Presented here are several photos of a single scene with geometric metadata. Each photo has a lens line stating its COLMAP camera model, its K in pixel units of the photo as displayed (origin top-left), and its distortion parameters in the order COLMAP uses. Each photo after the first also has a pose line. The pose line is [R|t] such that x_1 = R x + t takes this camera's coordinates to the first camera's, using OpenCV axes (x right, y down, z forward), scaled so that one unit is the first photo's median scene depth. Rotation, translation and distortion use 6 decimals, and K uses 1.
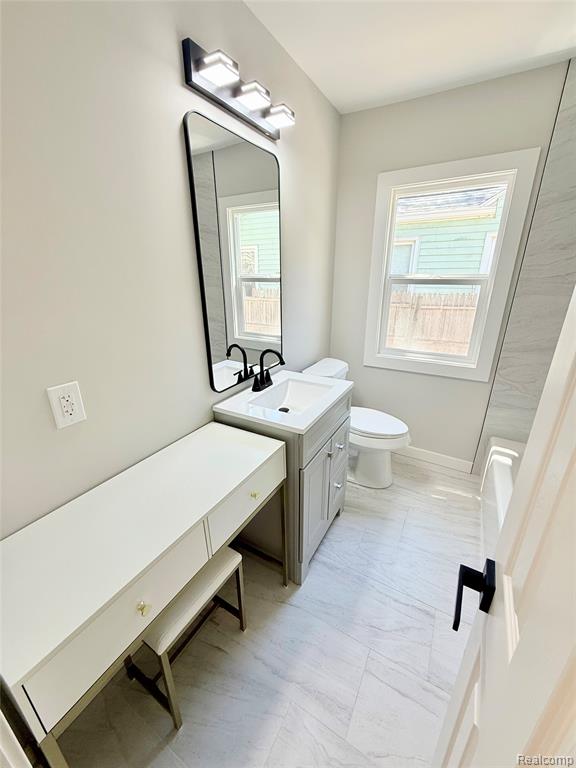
lens RADIAL K [[305.4, 0, 290.7], [0, 305.4, 380.3], [0, 0, 1]] dist [-0.003013, 0.000864]
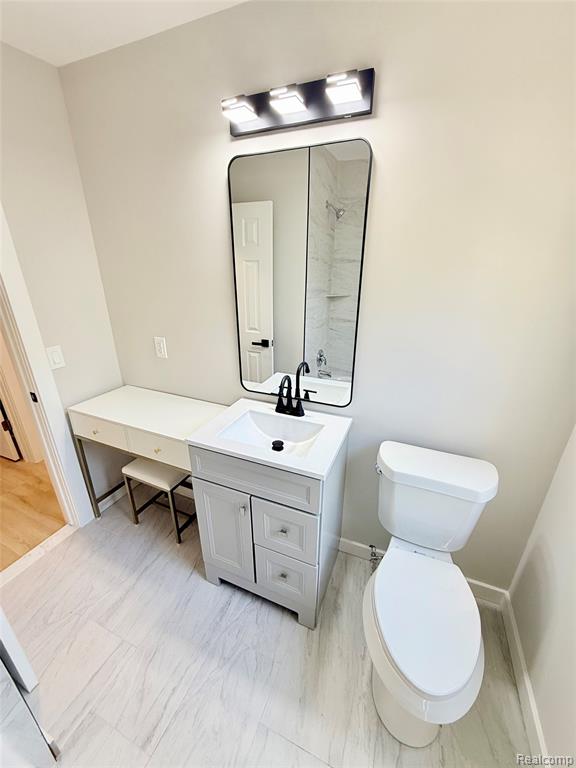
lens RADIAL K [[305.4, 0, 290.2], [0, 305.4, 386.4], [0, 0, 1]] dist [-0.003013, 0.000864]
pose [[0.116956, 0.371052, -0.921217, 0.862228], [-0.350696, 0.883257, 0.311238, -0.399048], [0.929158, 0.286666, 0.233429, 0.879691]]
